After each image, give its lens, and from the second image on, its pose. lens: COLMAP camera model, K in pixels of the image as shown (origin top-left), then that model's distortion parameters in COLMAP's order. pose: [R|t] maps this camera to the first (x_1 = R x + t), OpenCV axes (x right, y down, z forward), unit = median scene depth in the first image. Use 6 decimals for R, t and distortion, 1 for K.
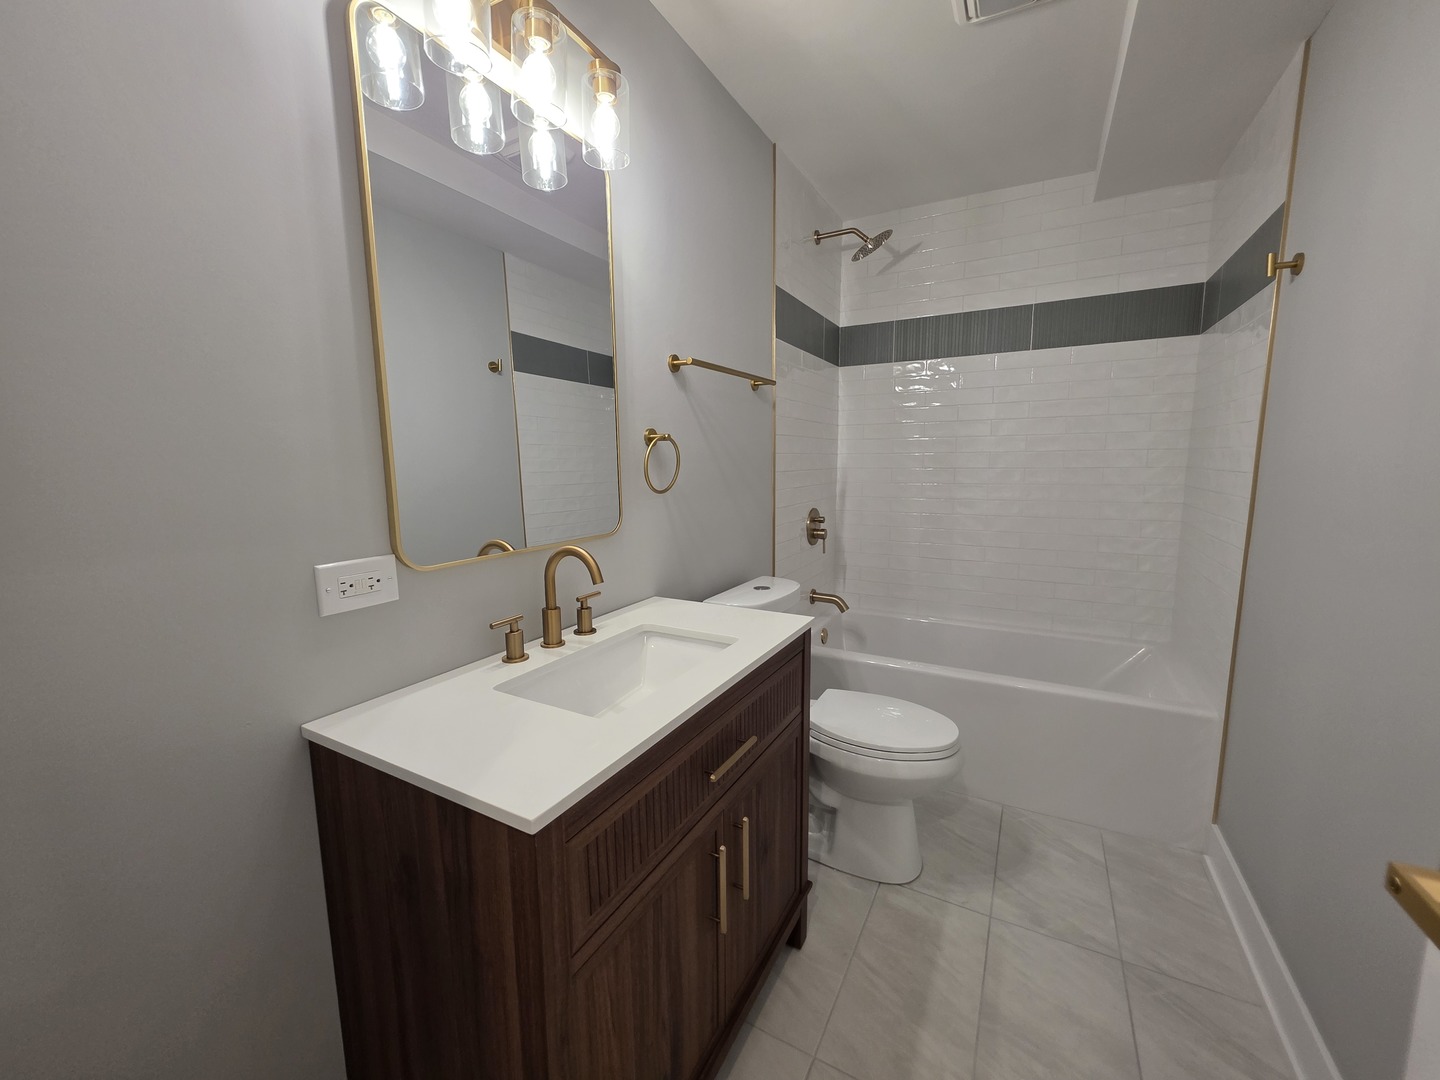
lens RADIAL K [[572.3, 0, 717.3], [0, 572.3, 539.5], [0, 0, 1]] dist [0.000658, 0.000011]
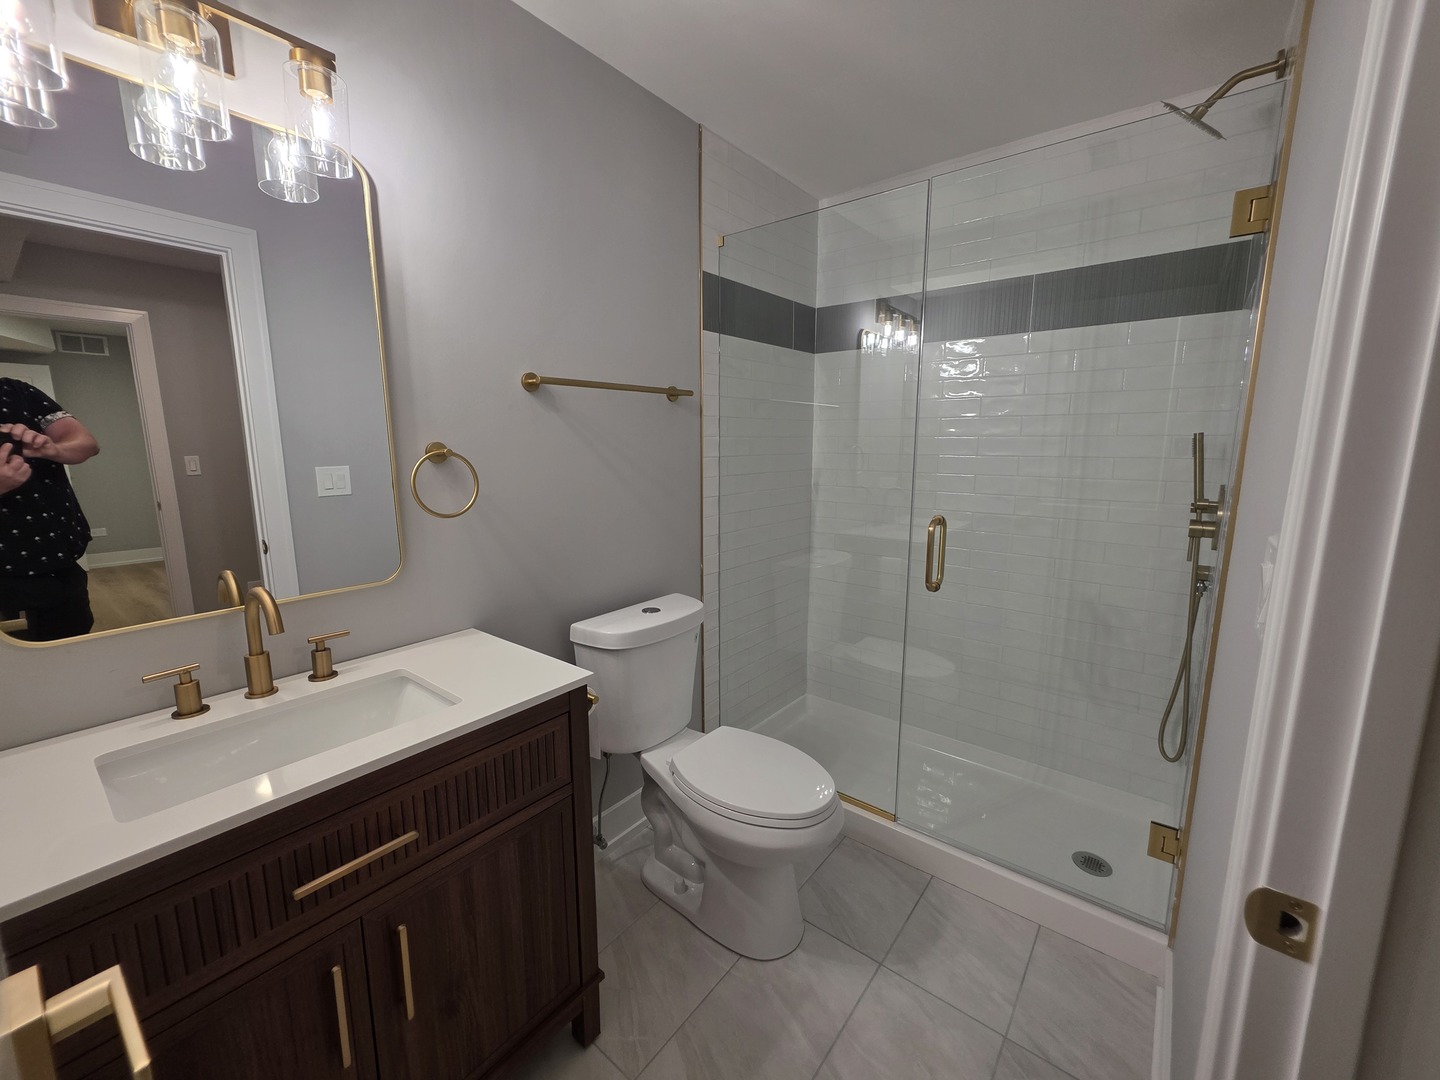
lens RADIAL K [[572.3, 0, 717.3], [0, 572.3, 539.5], [0, 0, 1]] dist [0.000658, 0.000011]
pose [[0.981993, 0.039255, -0.184795, 0.503319], [-0.029804, 0.998115, 0.053649, -0.118797], [0.186552, -0.047175, 0.981312, 0.171254]]
